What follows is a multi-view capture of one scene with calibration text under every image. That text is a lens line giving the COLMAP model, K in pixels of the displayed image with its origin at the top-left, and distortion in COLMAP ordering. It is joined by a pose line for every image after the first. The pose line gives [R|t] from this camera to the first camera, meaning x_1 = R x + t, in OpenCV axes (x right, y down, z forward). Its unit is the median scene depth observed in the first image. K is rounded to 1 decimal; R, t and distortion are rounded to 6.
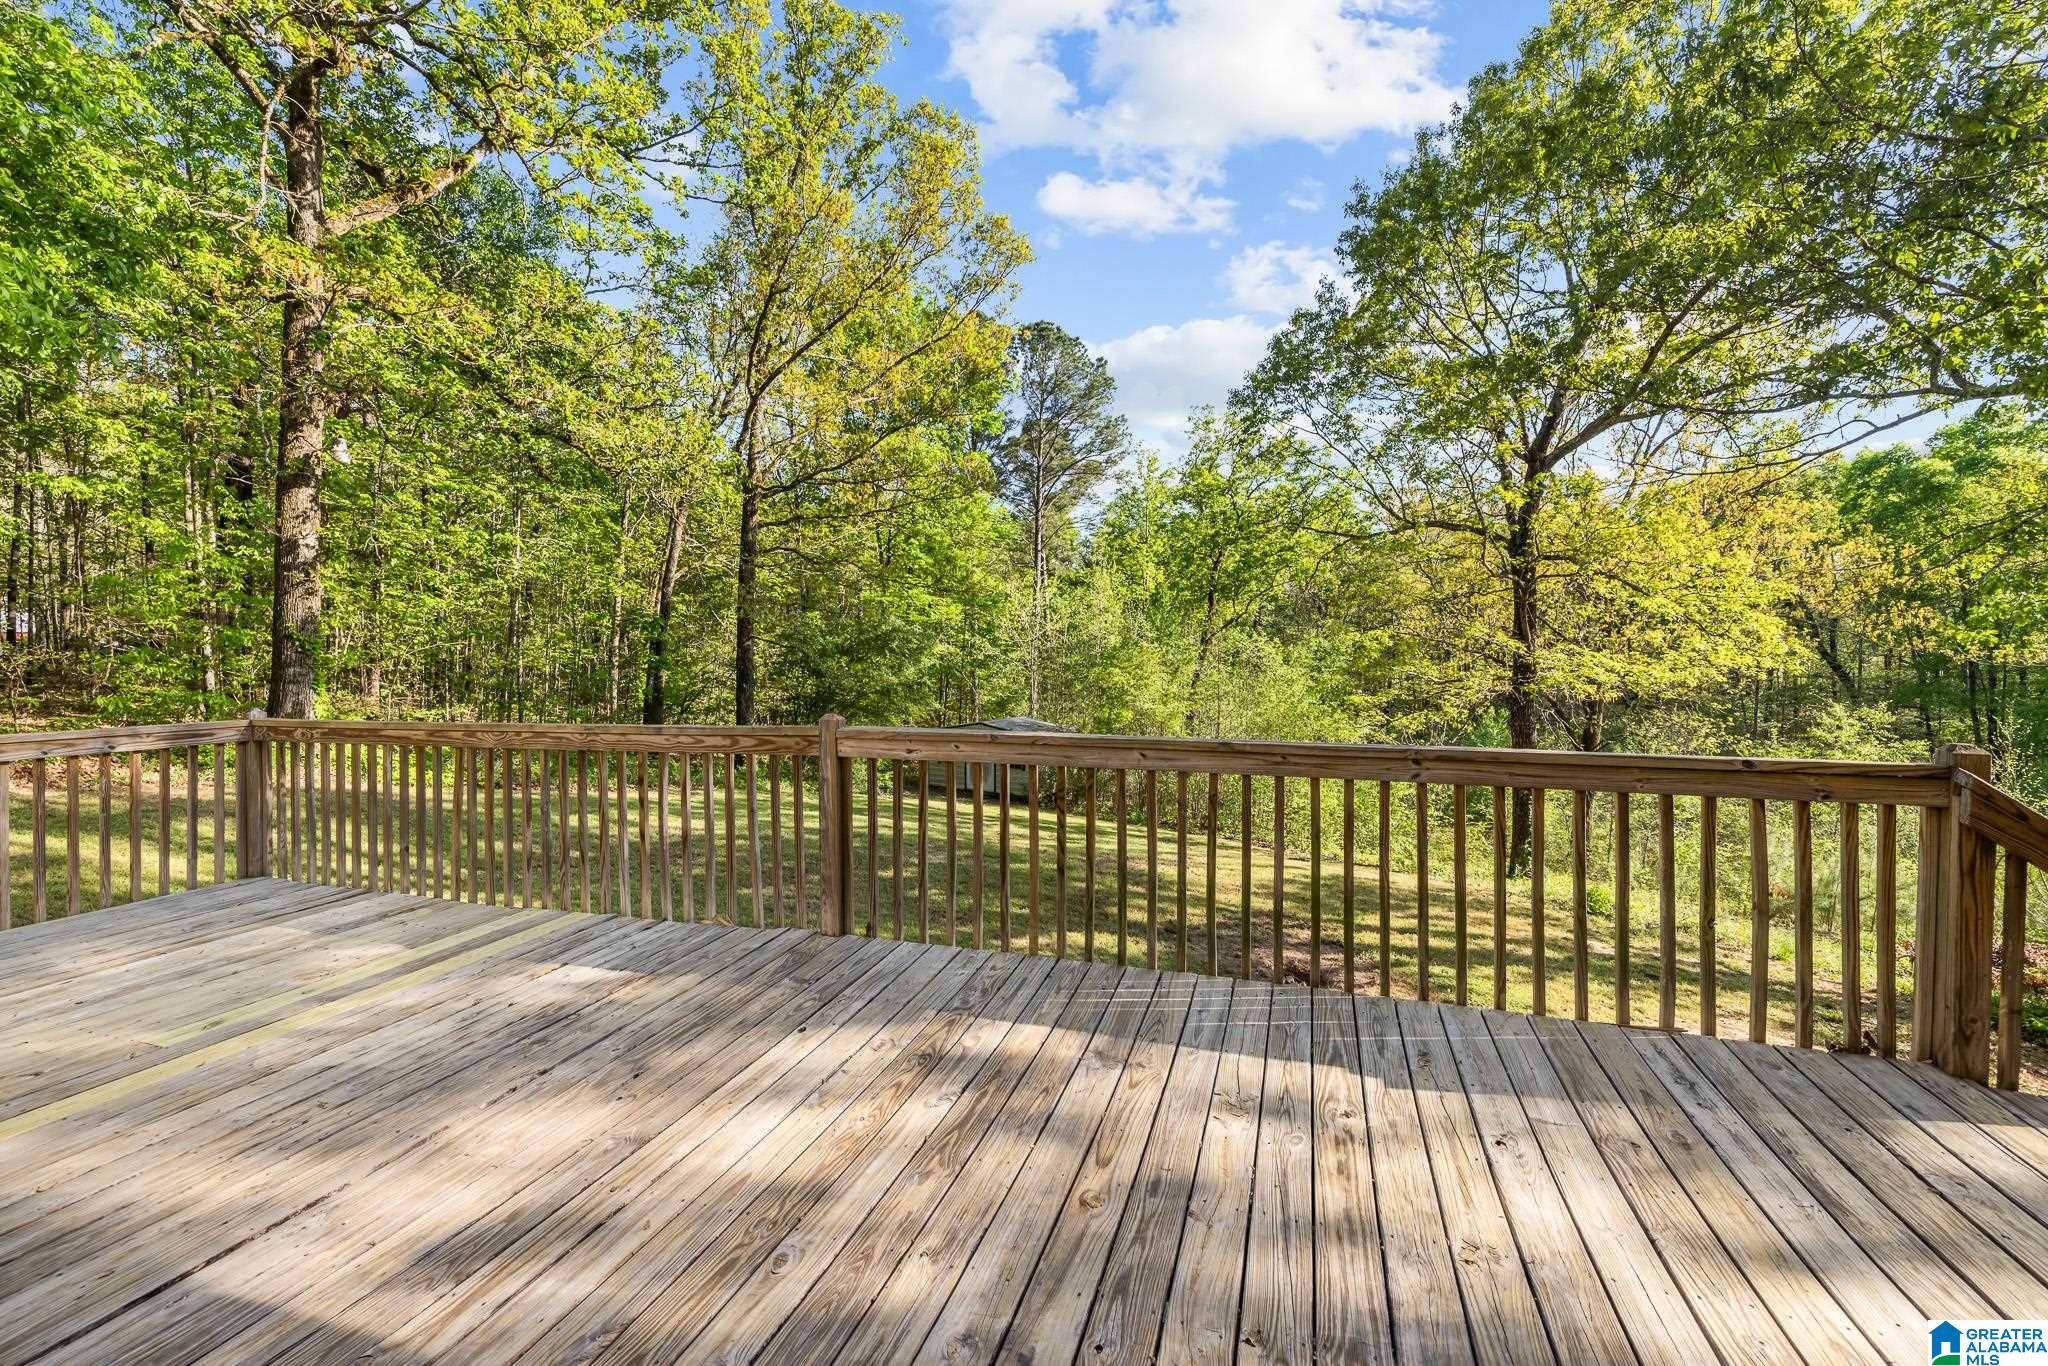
lens RADIAL K [[883.4, 0, 1020.1], [0, 883.4, 639.2], [0, 0, 1]] dist [0.011130, 0.000150]
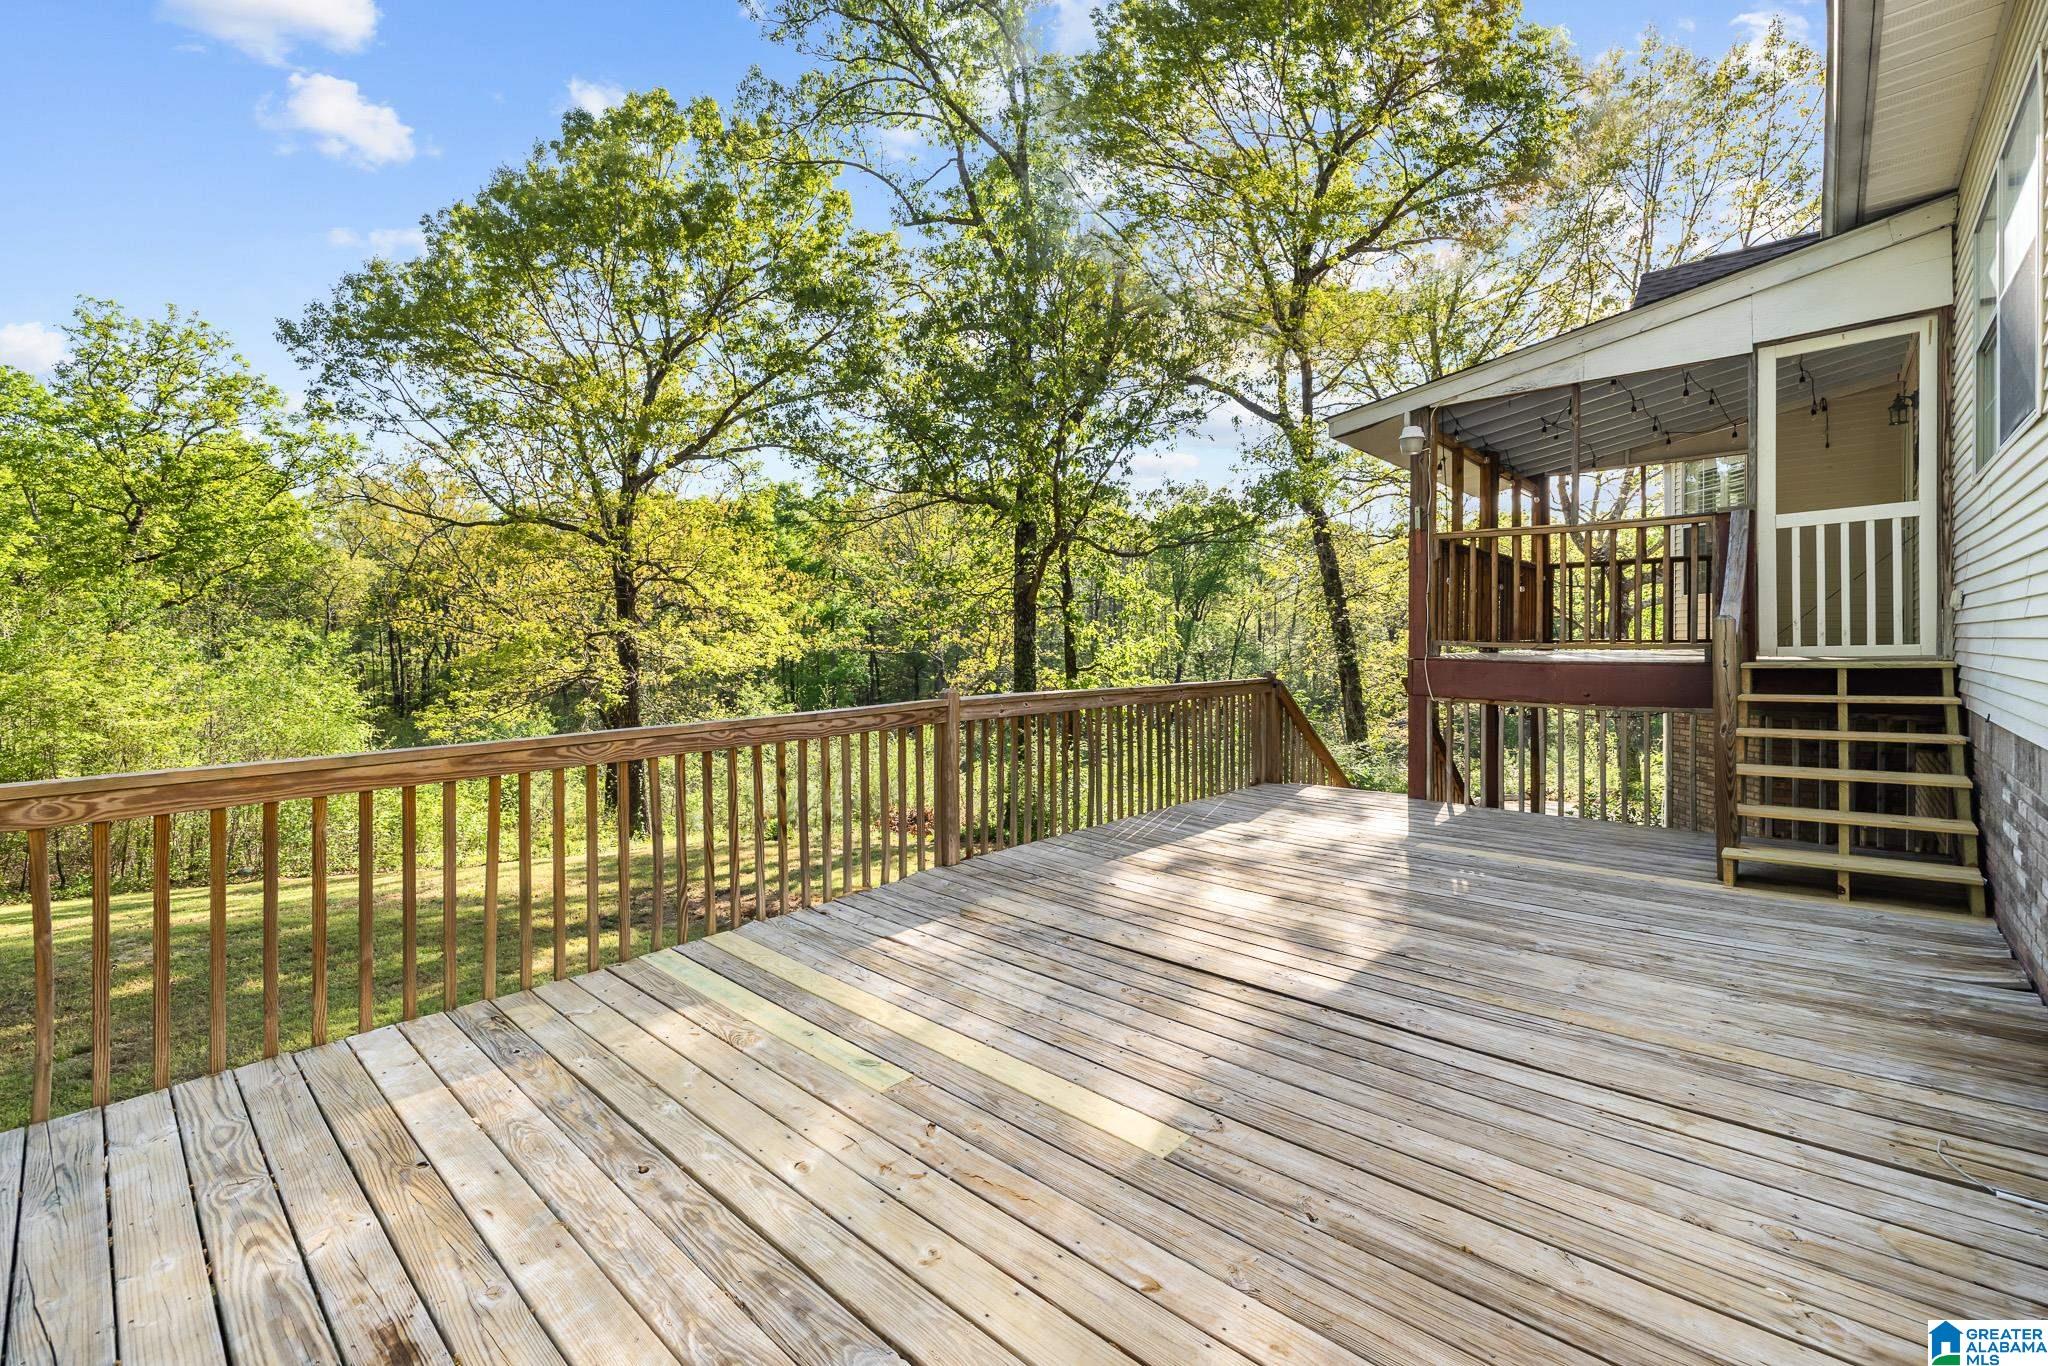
lens RADIAL K [[883.4, 0, 1020.1], [0, 883.4, 639.2], [0, 0, 1]] dist [0.011130, 0.000150]
pose [[0.402736, -0.006786, 0.915291, -1.374293], [-0.002068, 0.999963, 0.008324, 0.006278], [-0.915314, -0.005245, 0.402708, 0.431073]]
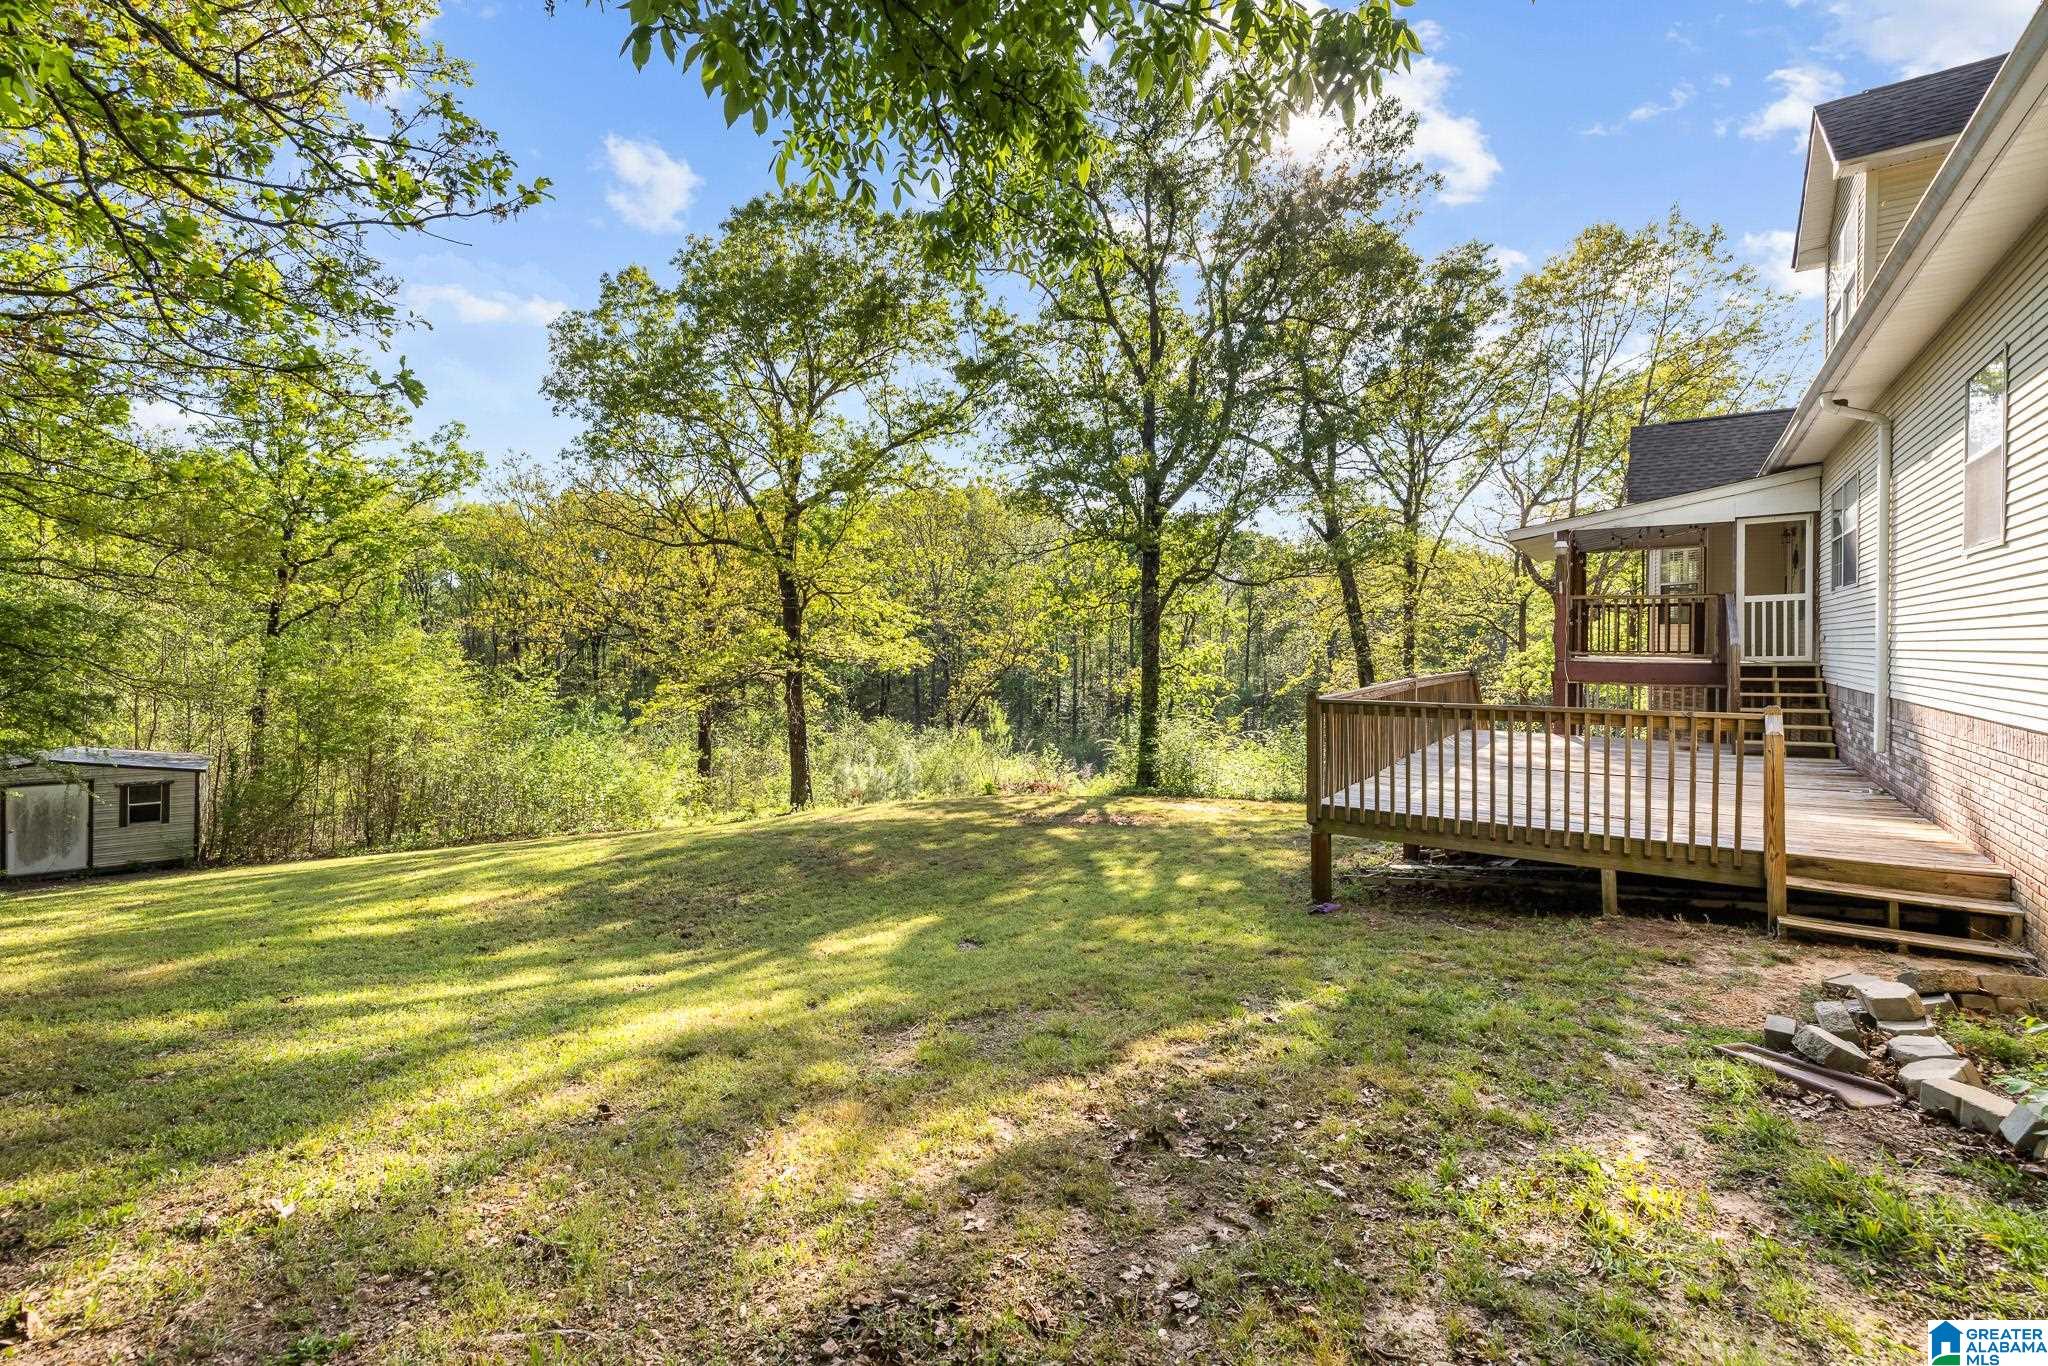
lens RADIAL K [[883.4, 0, 1020.1], [0, 883.4, 639.2], [0, 0, 1]] dist [0.011130, 0.000150]
pose [[0.298185, -0.004409, 0.954498, -3.109109], [-0.009598, 0.999925, 0.007618, -0.027639], [-0.954460, -0.011433, 0.298120, 1.288382]]
